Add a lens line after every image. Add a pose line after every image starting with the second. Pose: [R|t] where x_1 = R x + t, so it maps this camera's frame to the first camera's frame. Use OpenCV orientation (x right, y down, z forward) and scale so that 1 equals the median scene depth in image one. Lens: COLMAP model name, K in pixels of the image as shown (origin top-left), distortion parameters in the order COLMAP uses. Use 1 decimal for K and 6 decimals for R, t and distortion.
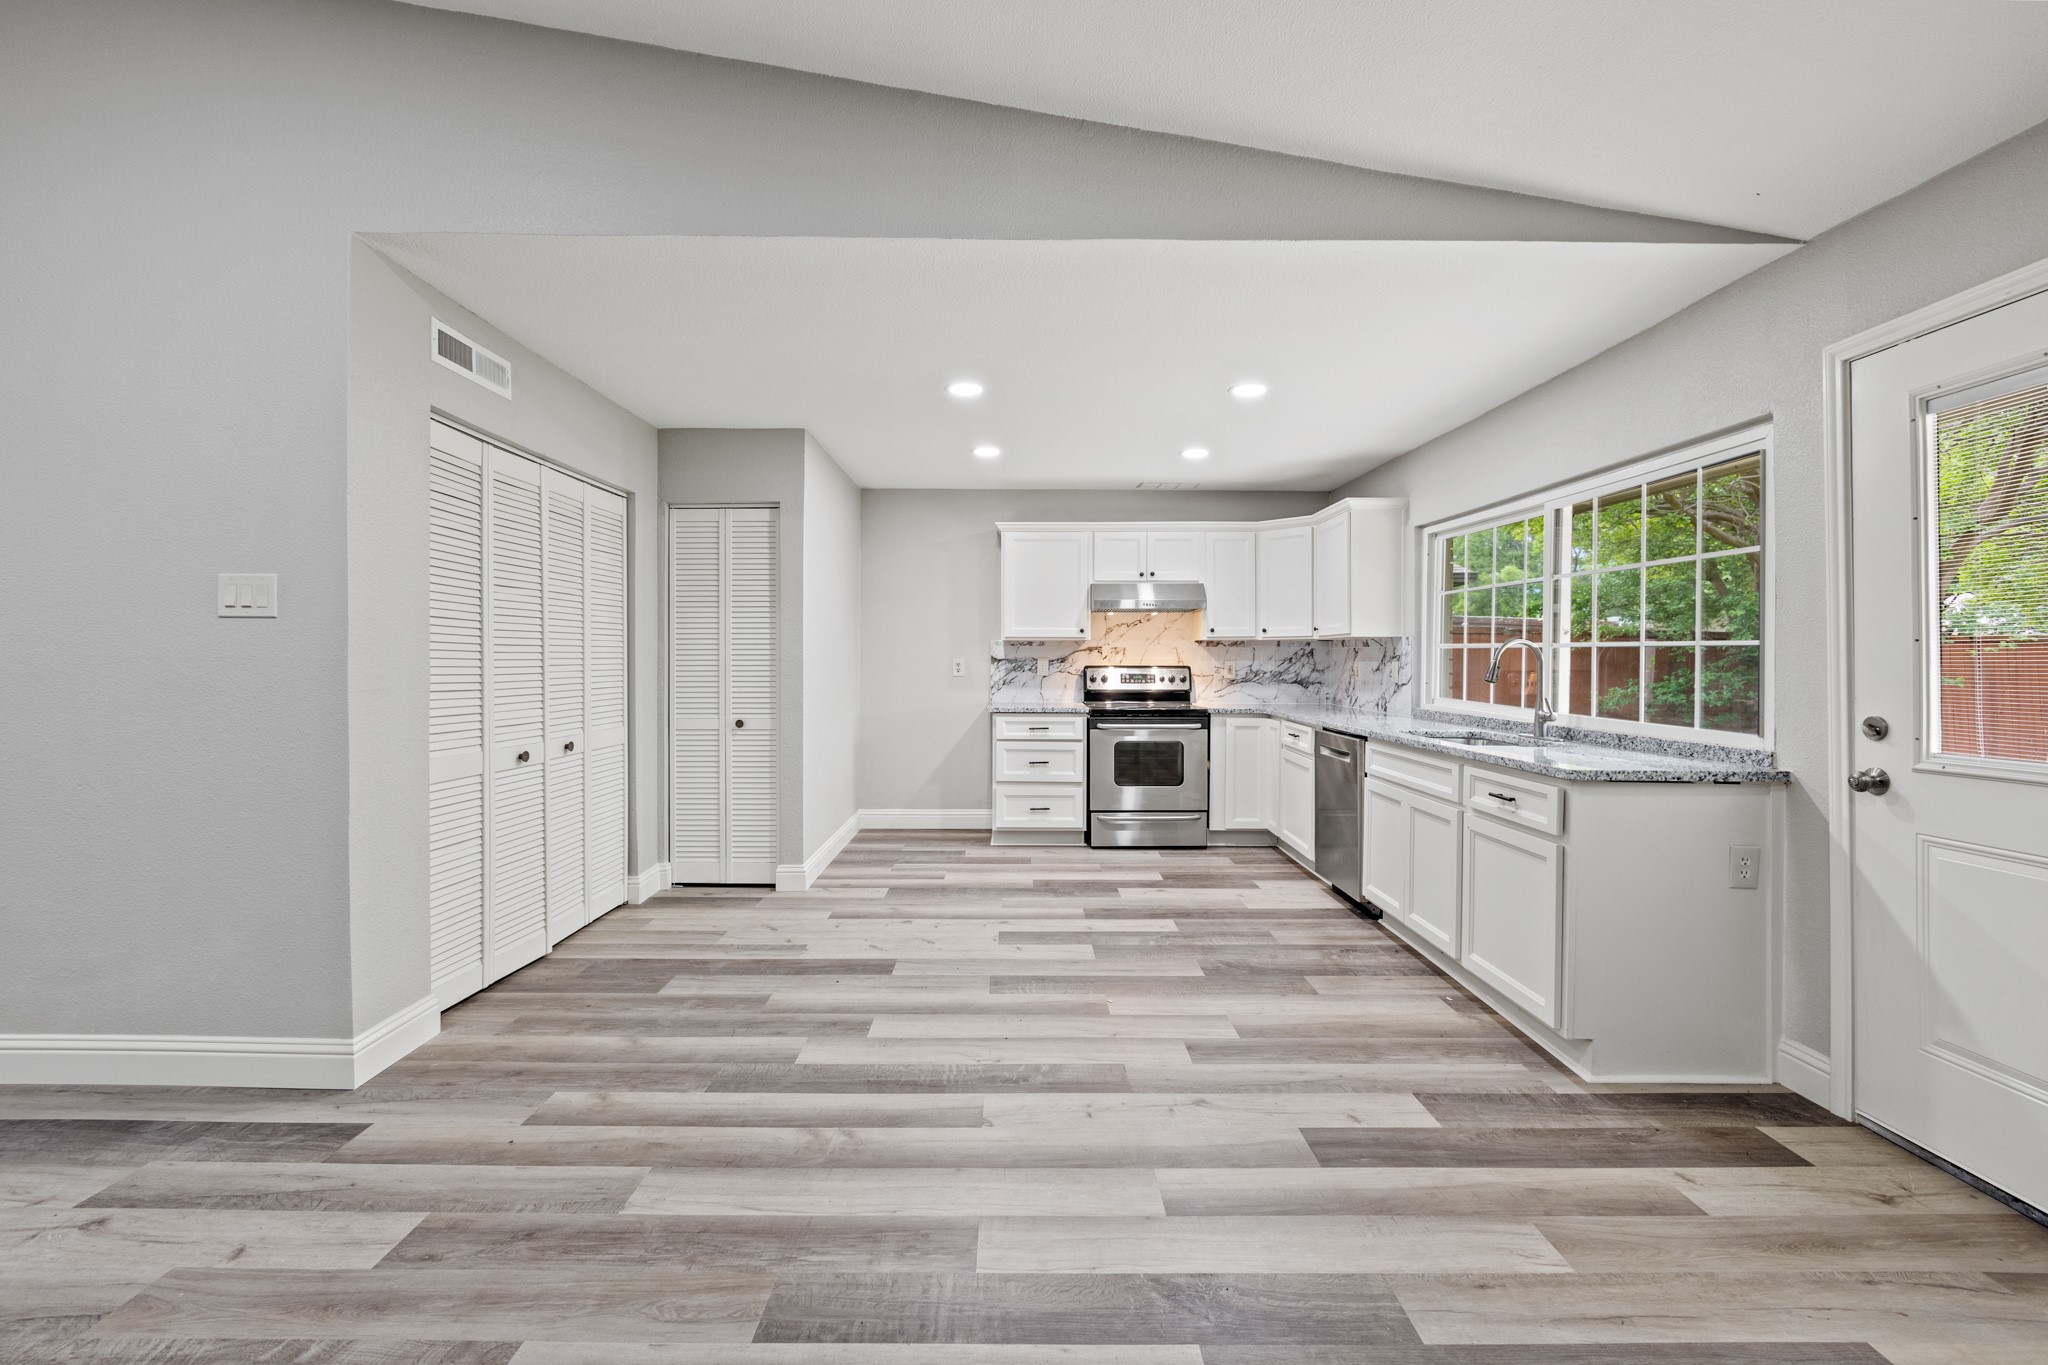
lens RADIAL K [[880.7, 0, 1021.2], [0, 880.7, 660.7], [0, 0, 1]] dist [-0.004863, 0.000433]
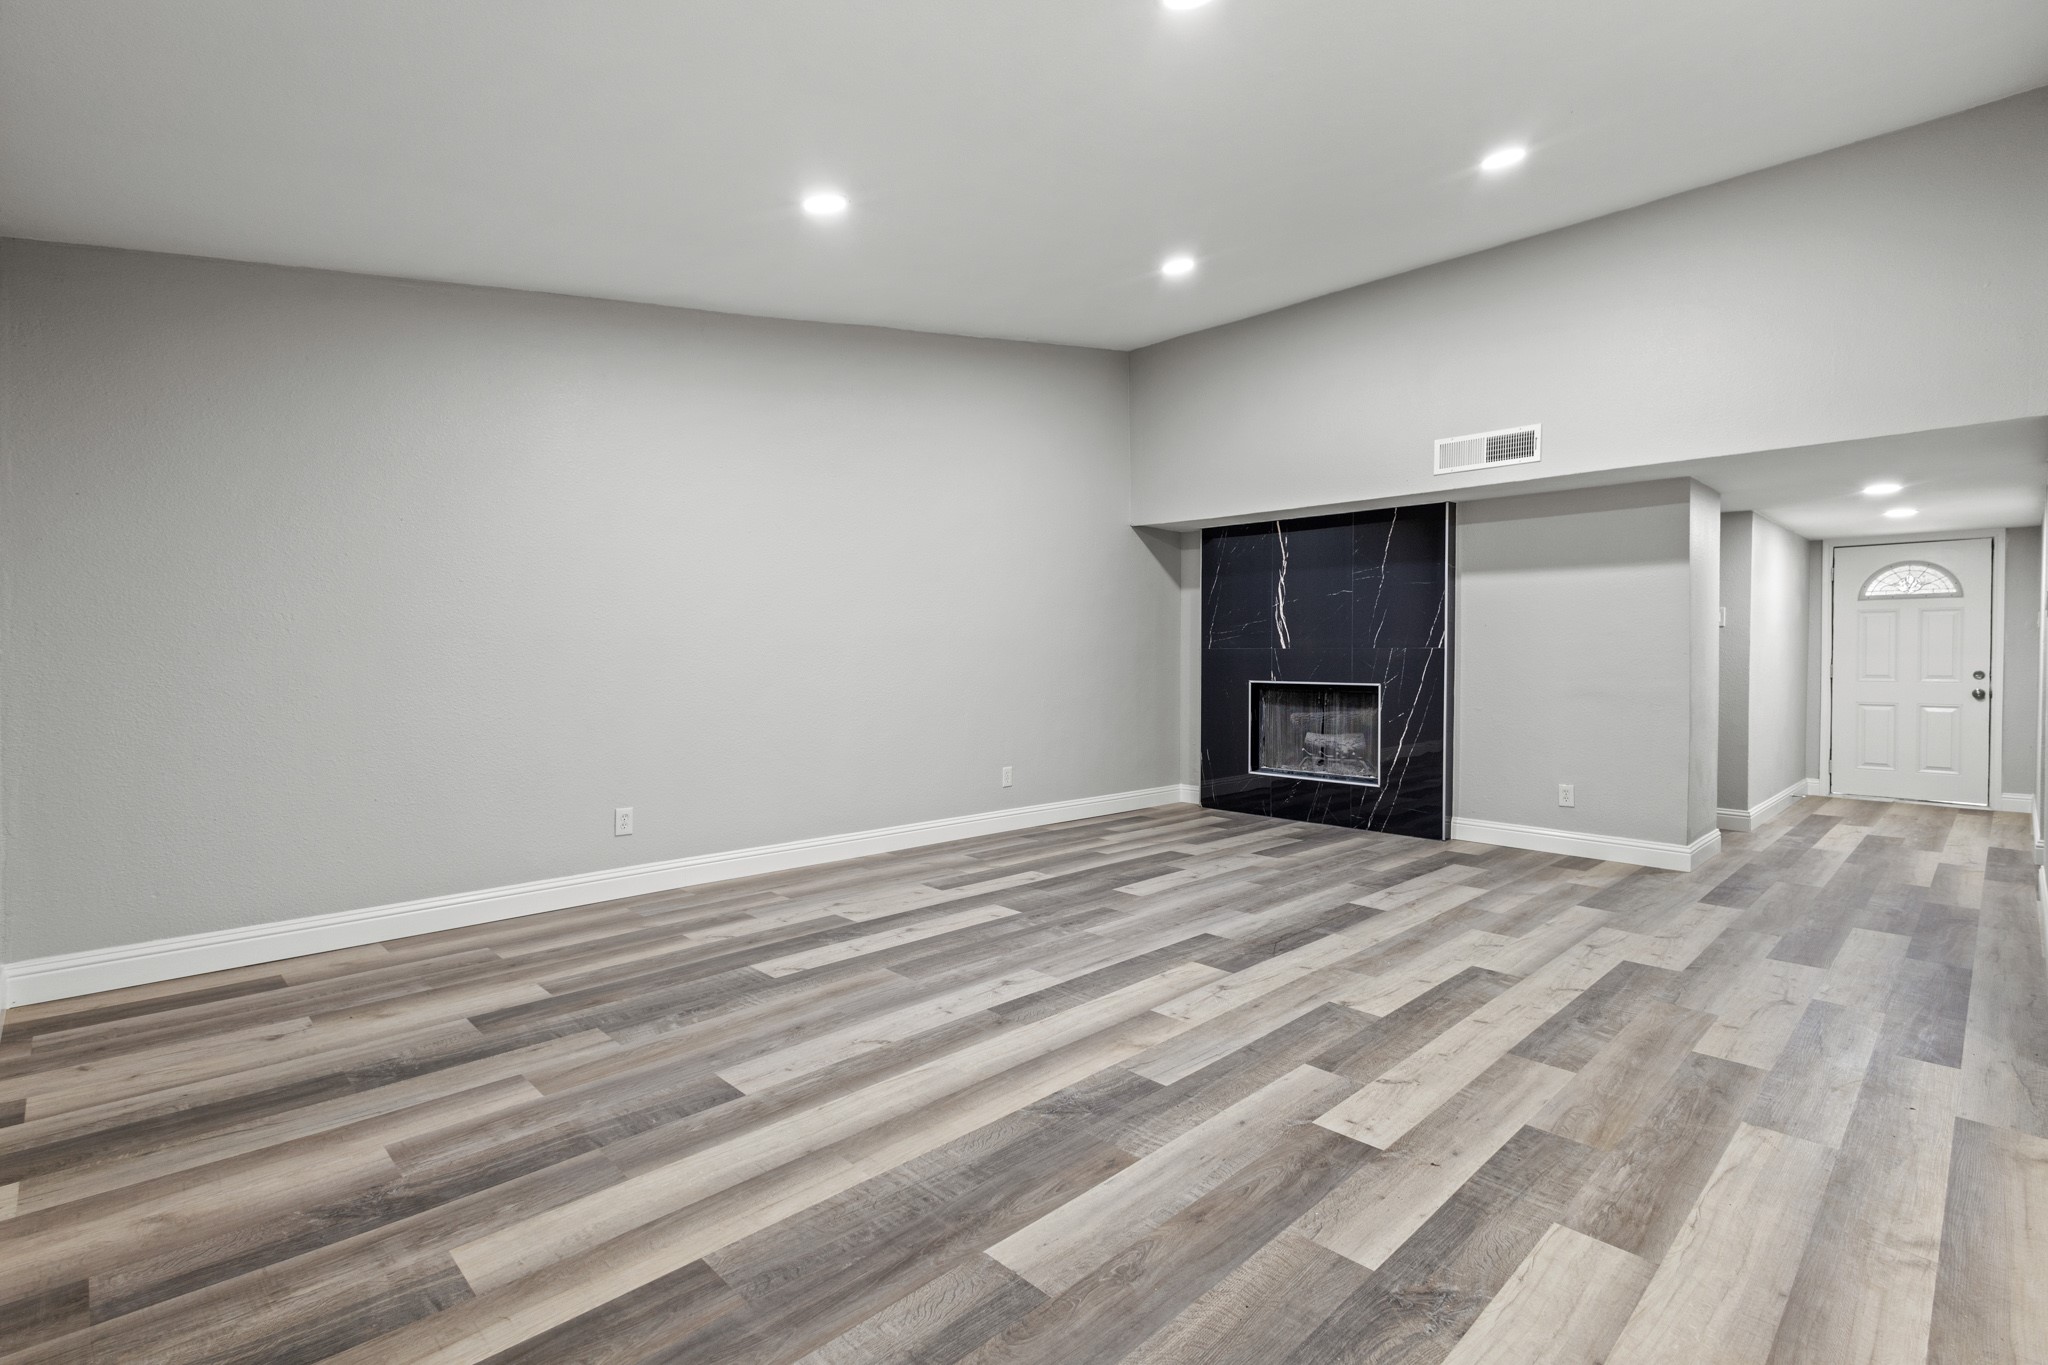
lens RADIAL K [[955.6, 0, 1024.0], [0, 955.6, 682.5], [0, 0, 1]] dist [0.001494, 0.000767]
pose [[-0.720639, 0.010481, -0.693232, 0.401604], [-0.010975, 0.999588, 0.026522, 0.018427], [0.693224, 0.026721, -0.720227, 0.474402]]
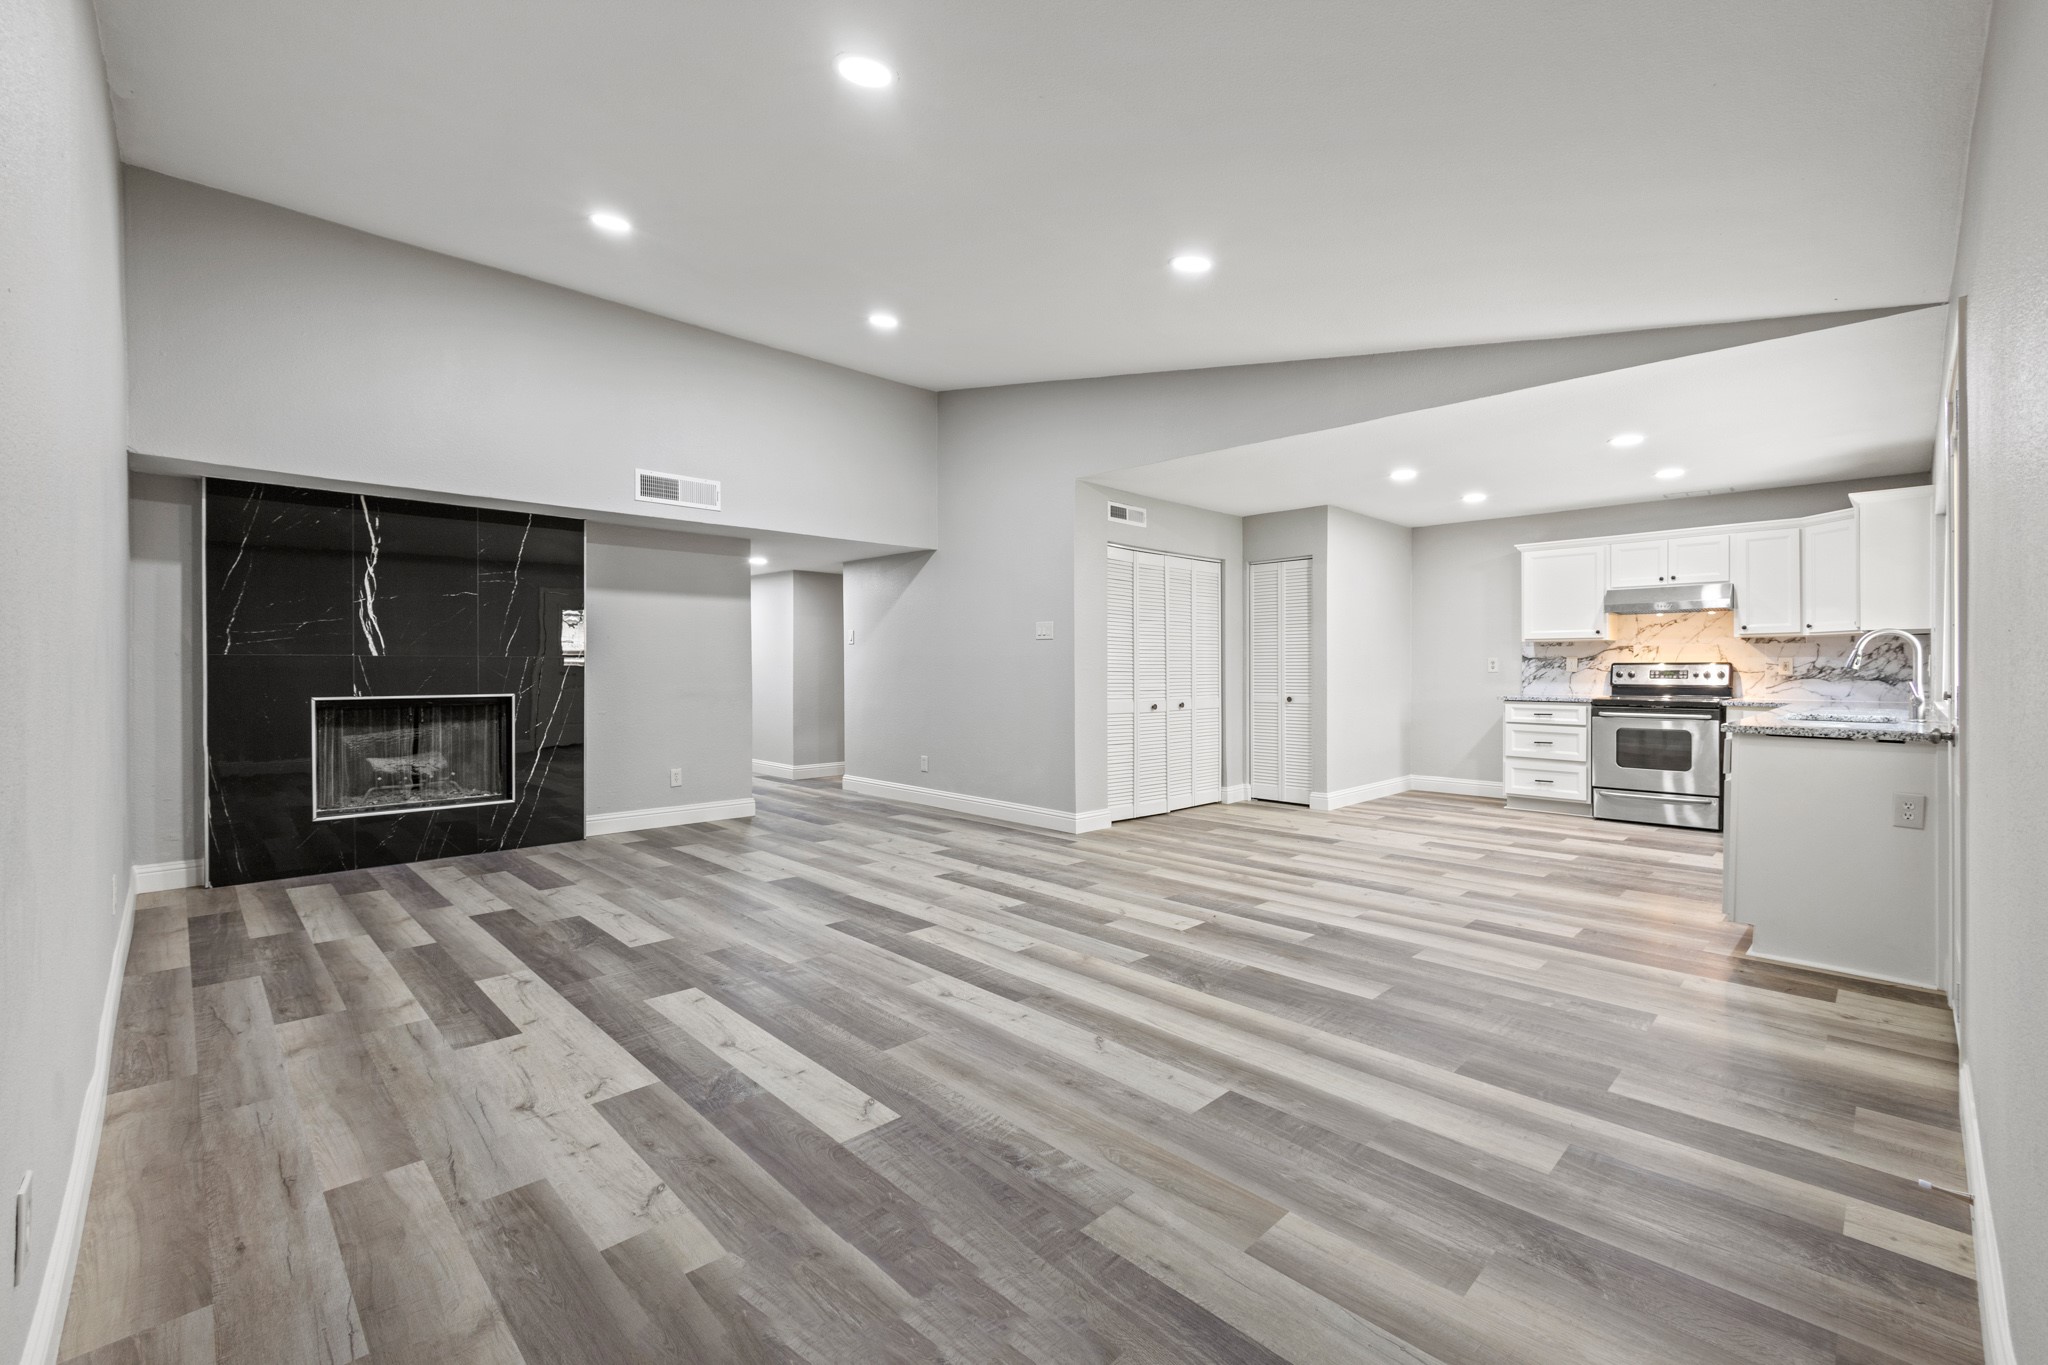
lens RADIAL K [[880.7, 0, 1021.2], [0, 880.7, 660.7], [0, 0, 1]] dist [-0.004863, 0.000433]
pose [[0.696800, -0.007676, -0.717225, 0.429598], [-0.000281, 0.999940, -0.010974, 0.018812], [0.717266, 0.007848, 0.696755, -0.392161]]
